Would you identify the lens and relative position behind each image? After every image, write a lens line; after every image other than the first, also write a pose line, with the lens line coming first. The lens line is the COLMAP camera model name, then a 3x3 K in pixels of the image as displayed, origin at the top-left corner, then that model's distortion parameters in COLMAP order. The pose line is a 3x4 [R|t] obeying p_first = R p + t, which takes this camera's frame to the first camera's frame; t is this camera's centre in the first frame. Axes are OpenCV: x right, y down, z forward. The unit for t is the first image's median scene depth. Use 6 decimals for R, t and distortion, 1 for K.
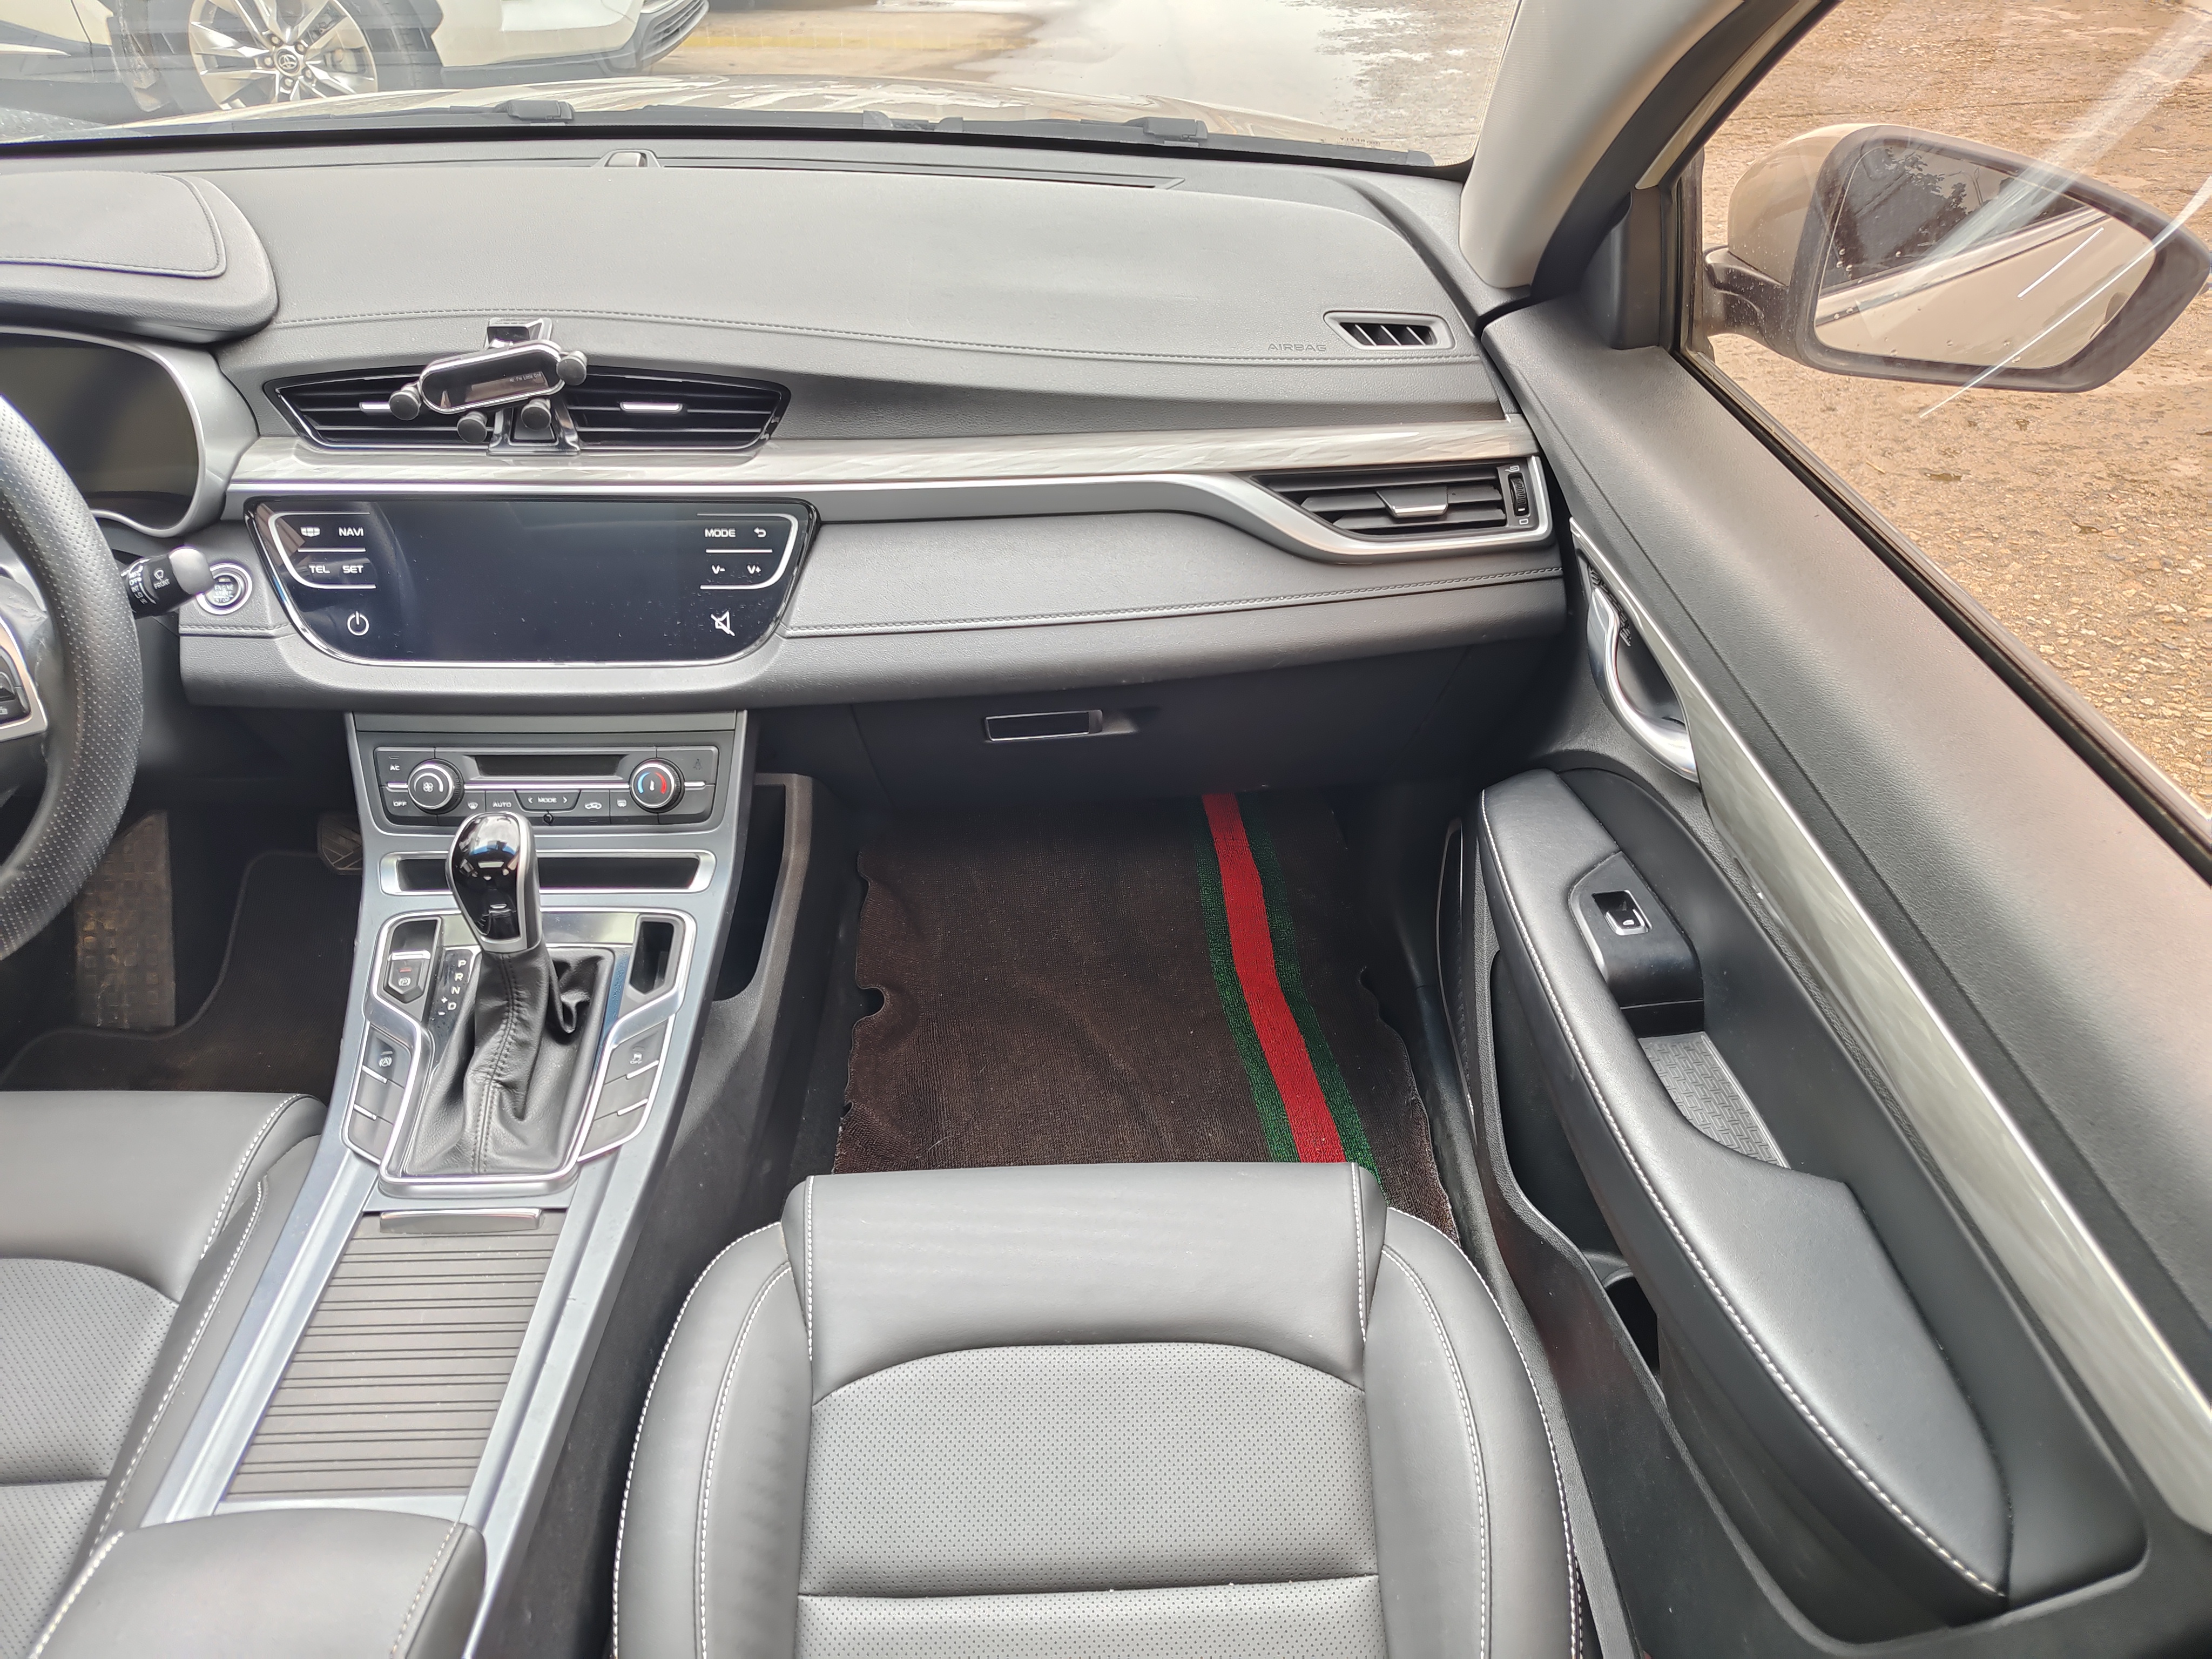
lens RADIAL K [[1574.3, 0, 1119.6], [0, 1574.3, 825.7], [0, 0, 1]] dist [0.024361, -0.020514]
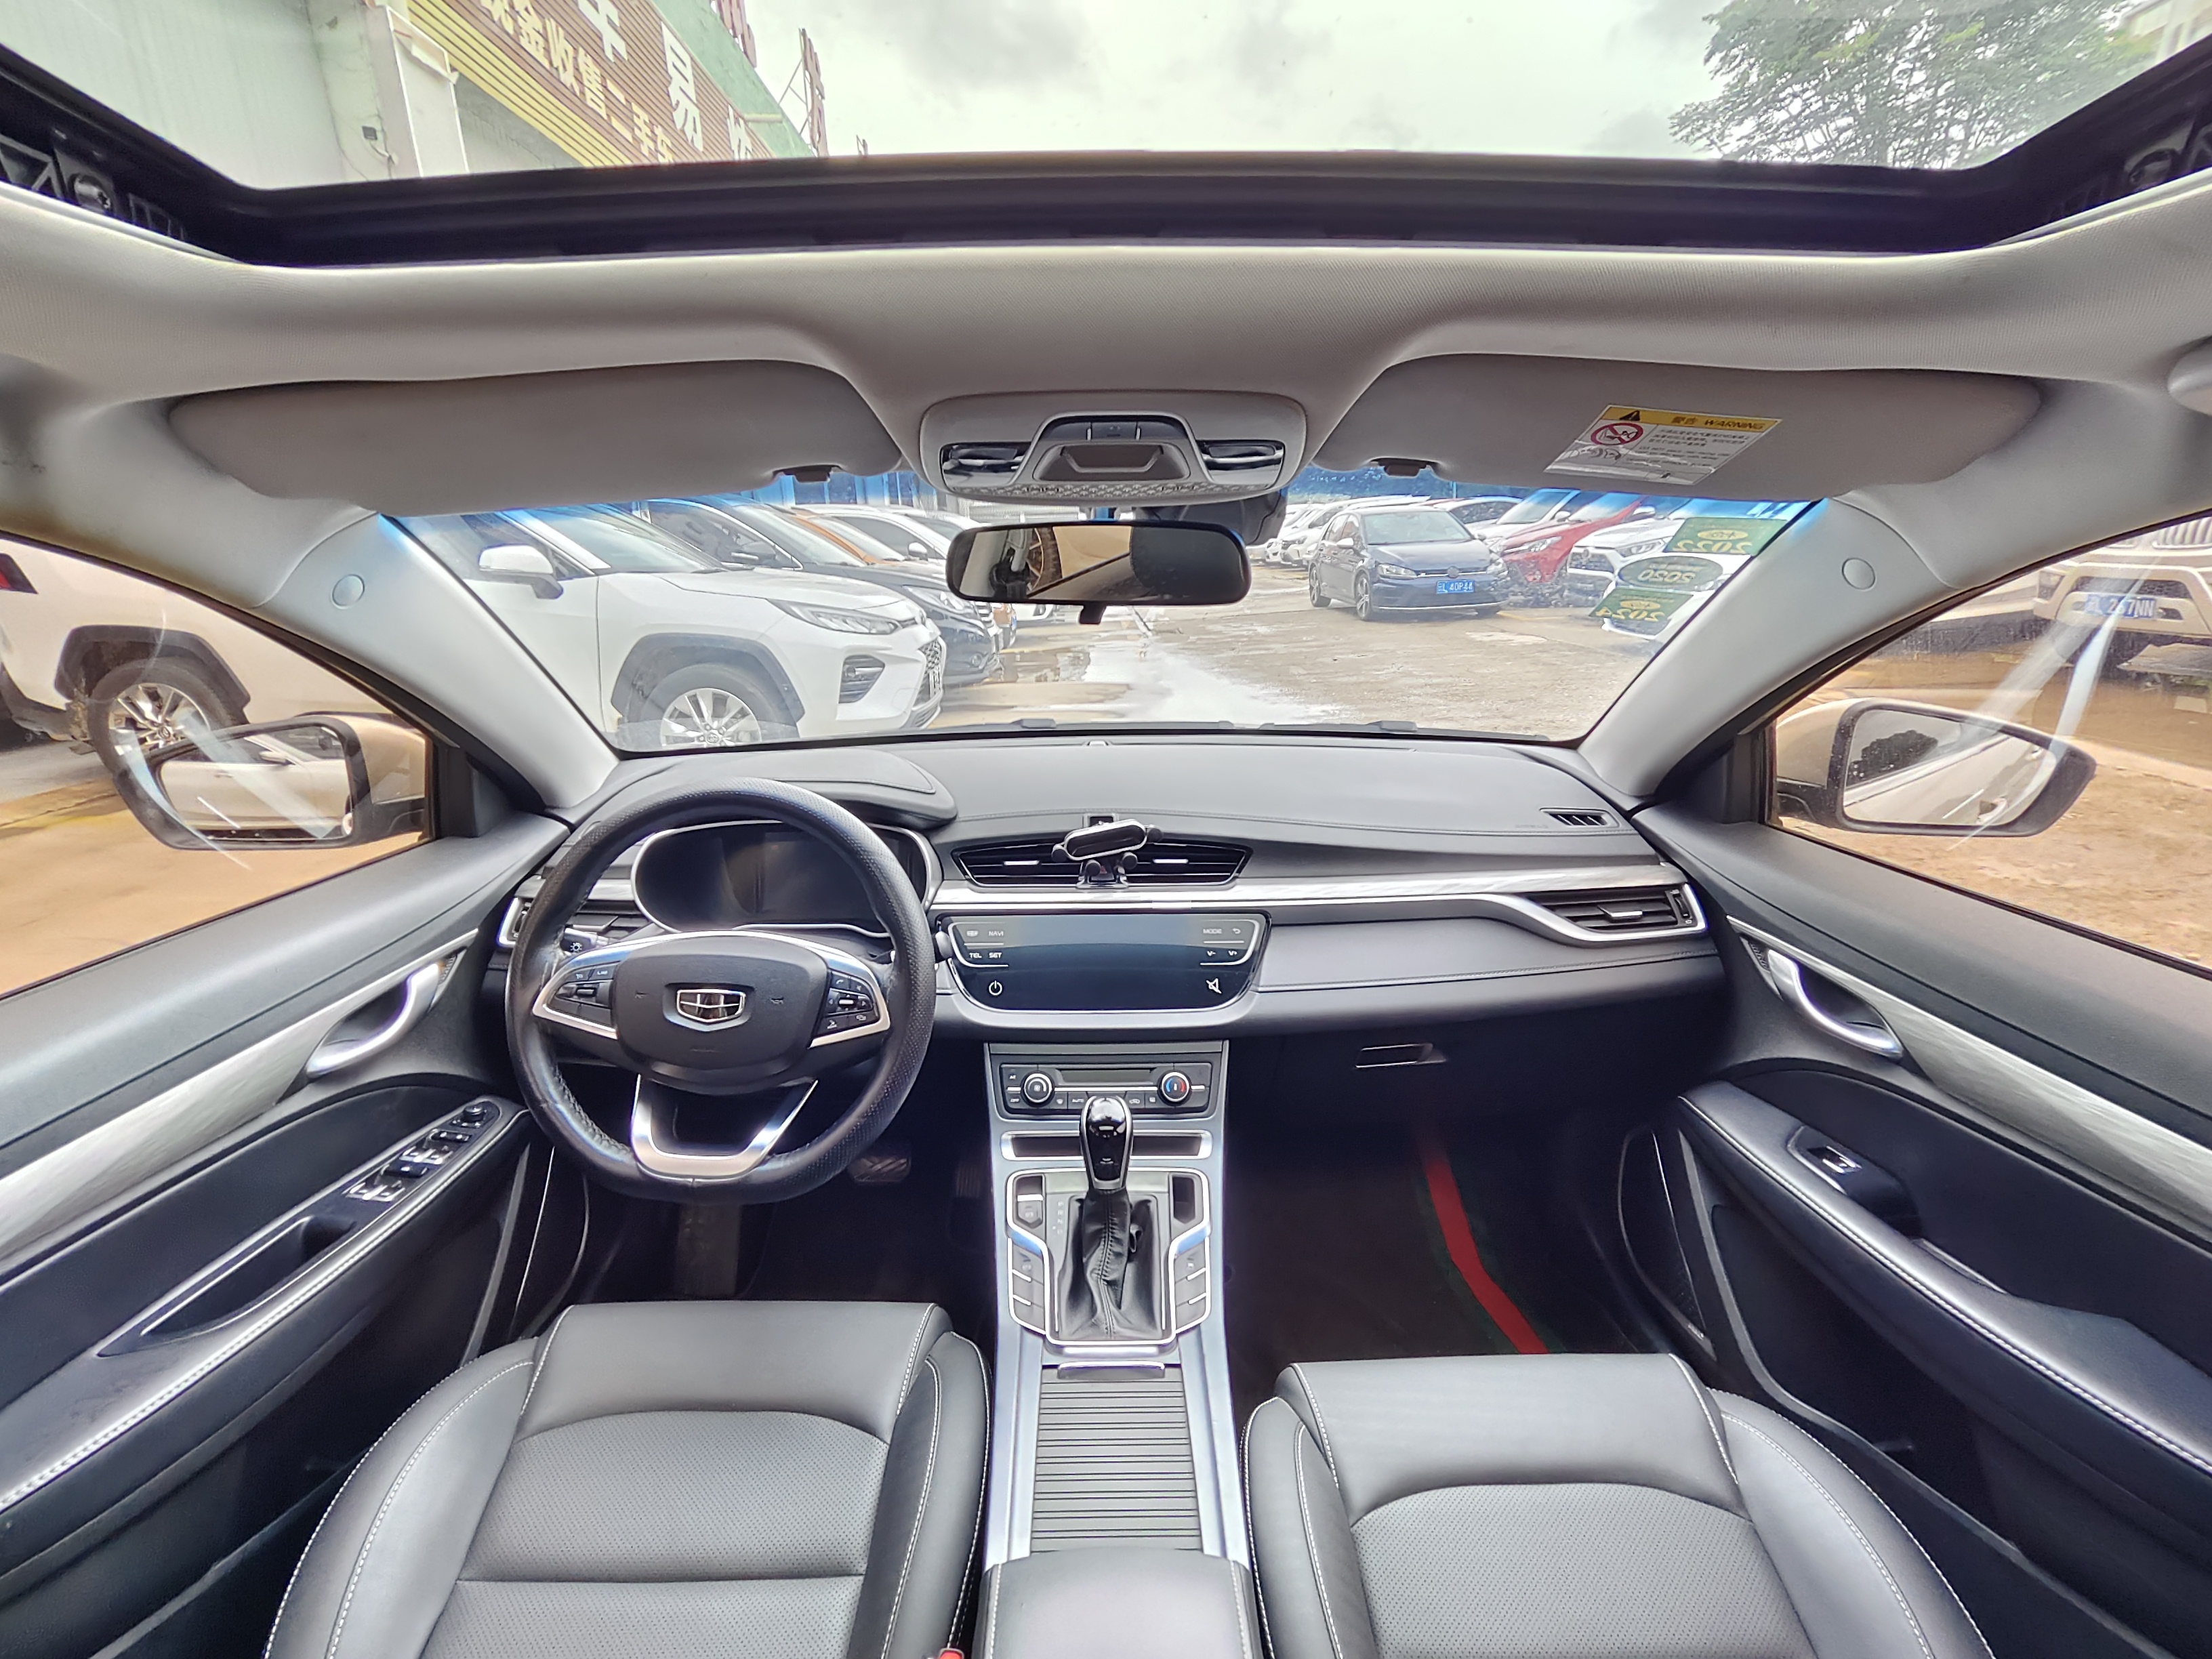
lens RADIAL K [[1050.7, 0, 1092.1], [0, 1050.7, 814.0], [0, 0, 1]] dist [-0.018415, 0.008908]
pose [[0.999356, -0.014606, -0.032773, -0.341753], [0.001273, 0.927247, -0.374448, 0.115369], [0.035858, 0.374165, 0.926669, -0.081223]]
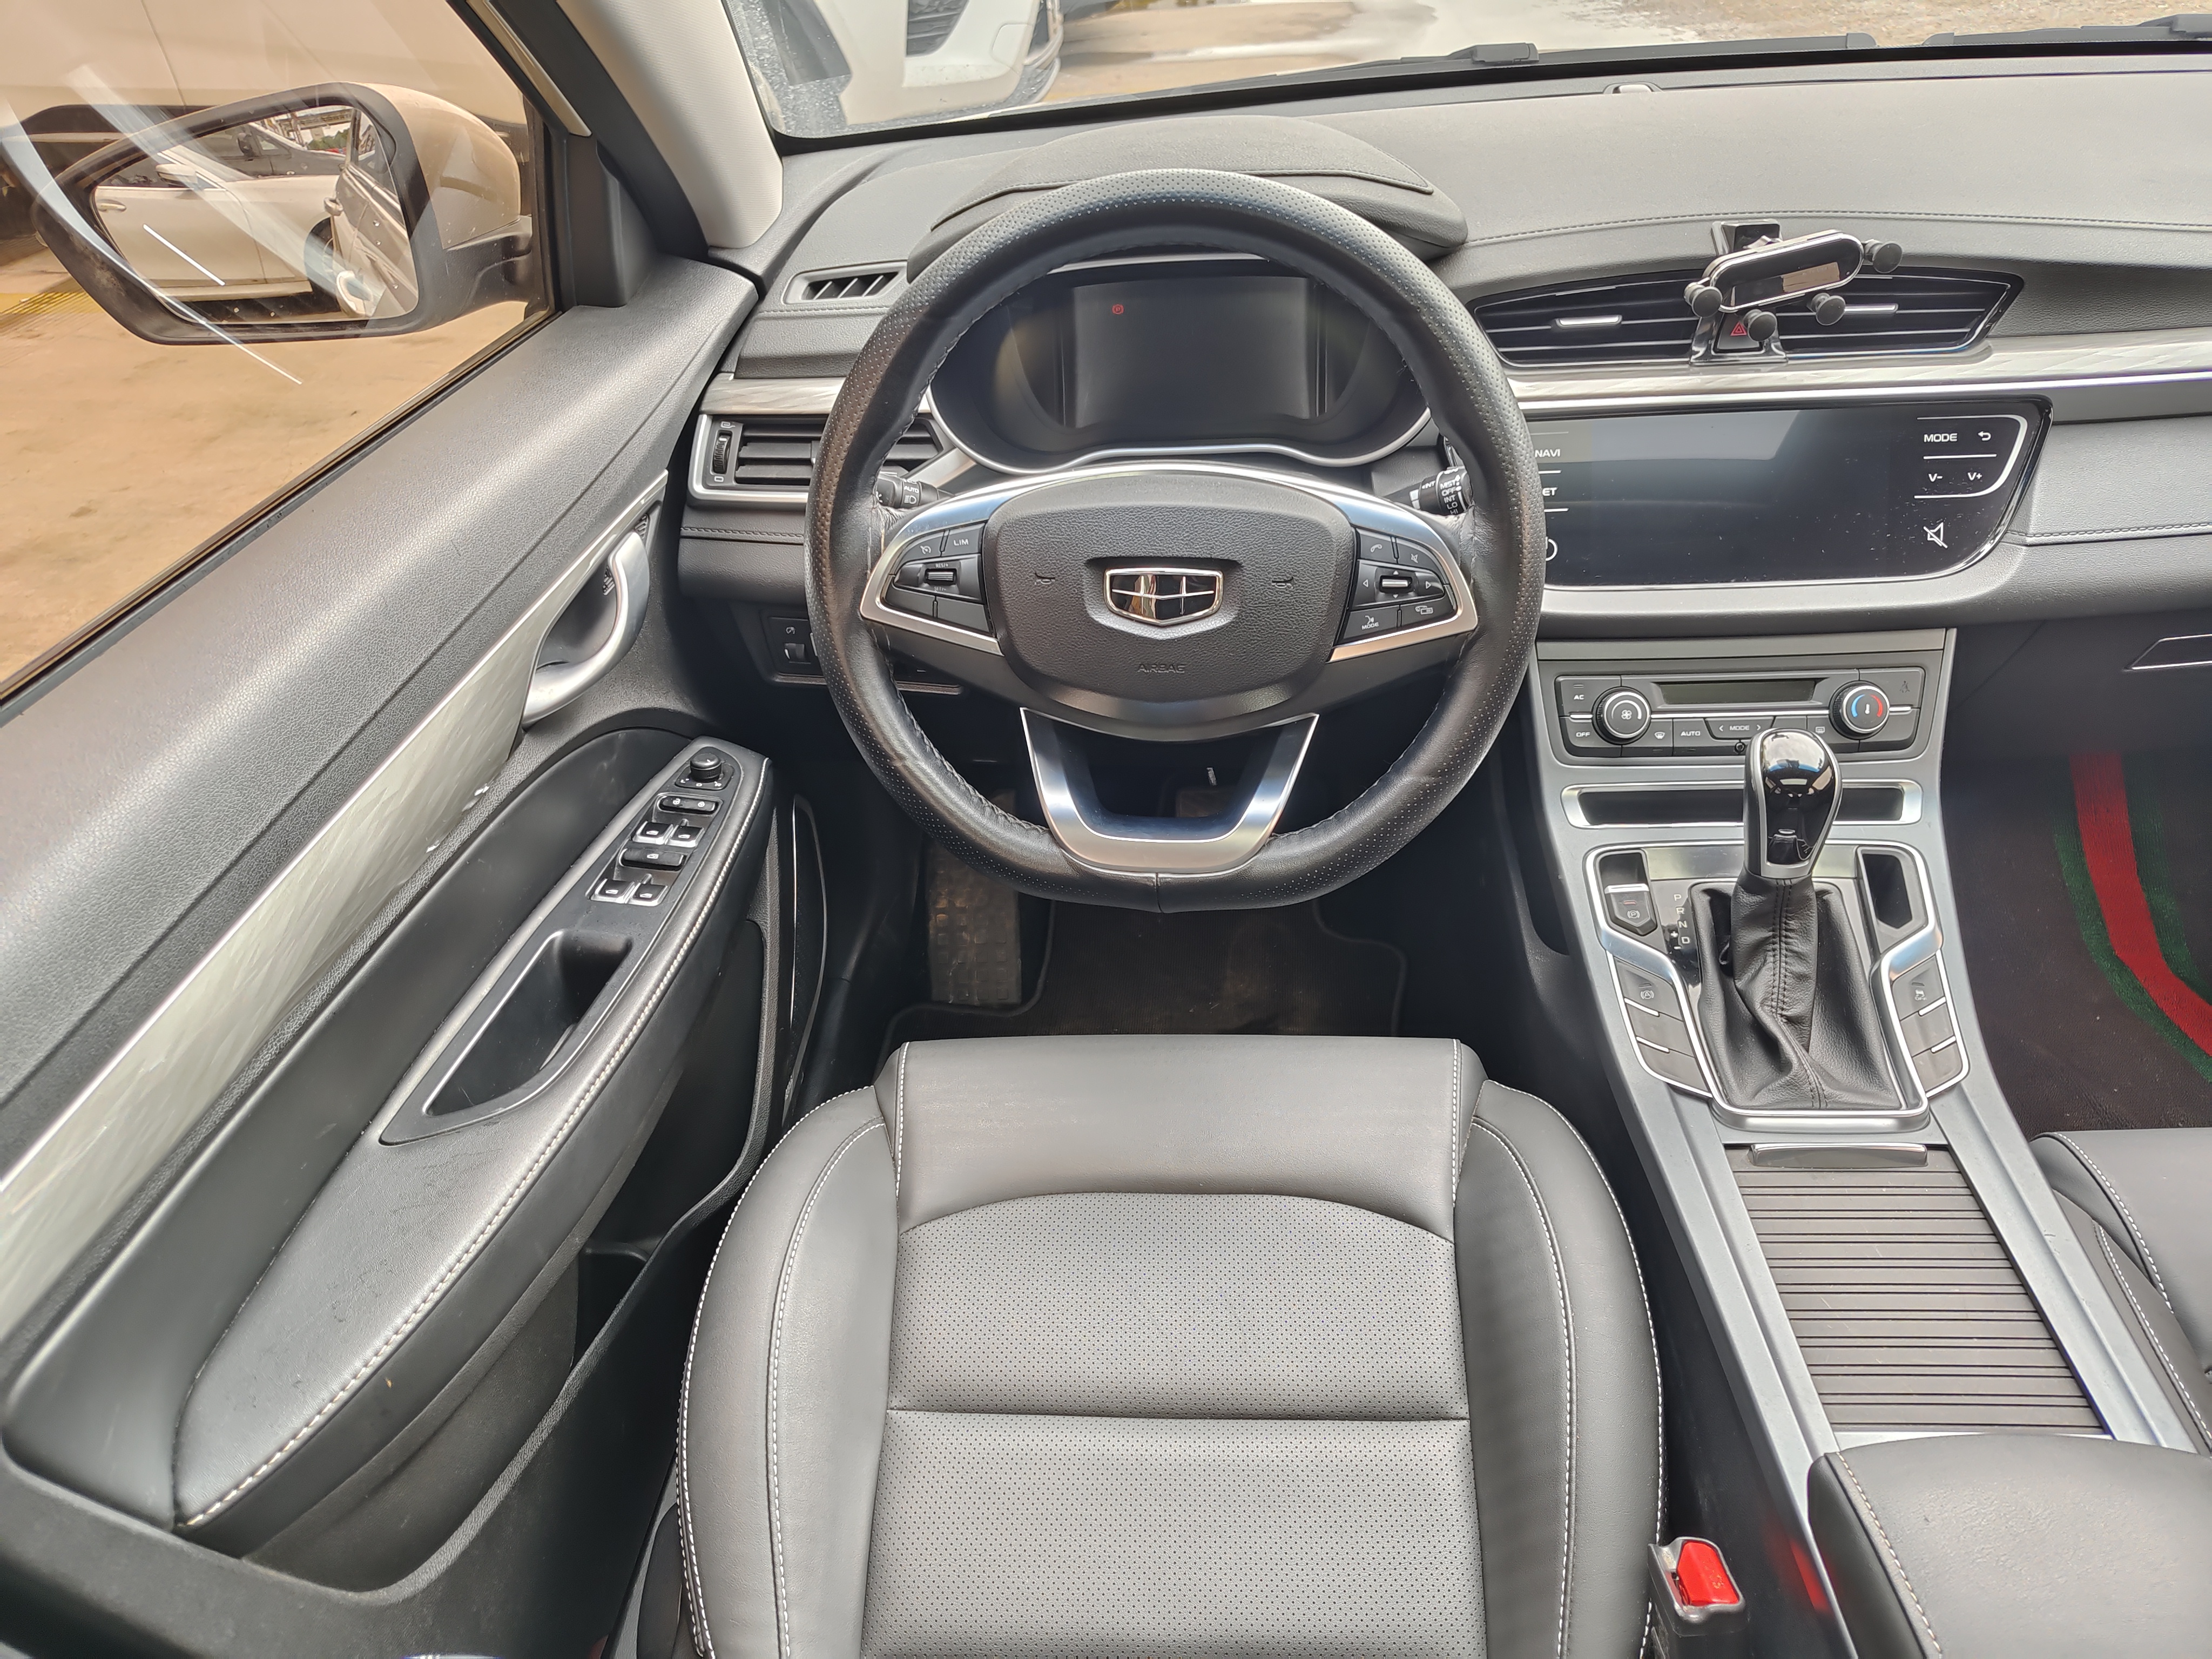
lens RADIAL K [[1574.3, 0, 1107.2], [0, 1574.3, 842.5], [0, 0, 1]] dist [0.024361, -0.020514]
pose [[0.993413, -0.009011, -0.114238, -0.637958], [0.006160, 0.999661, -0.025285, 0.074748], [0.114427, 0.024415, 0.993132, 0.017213]]
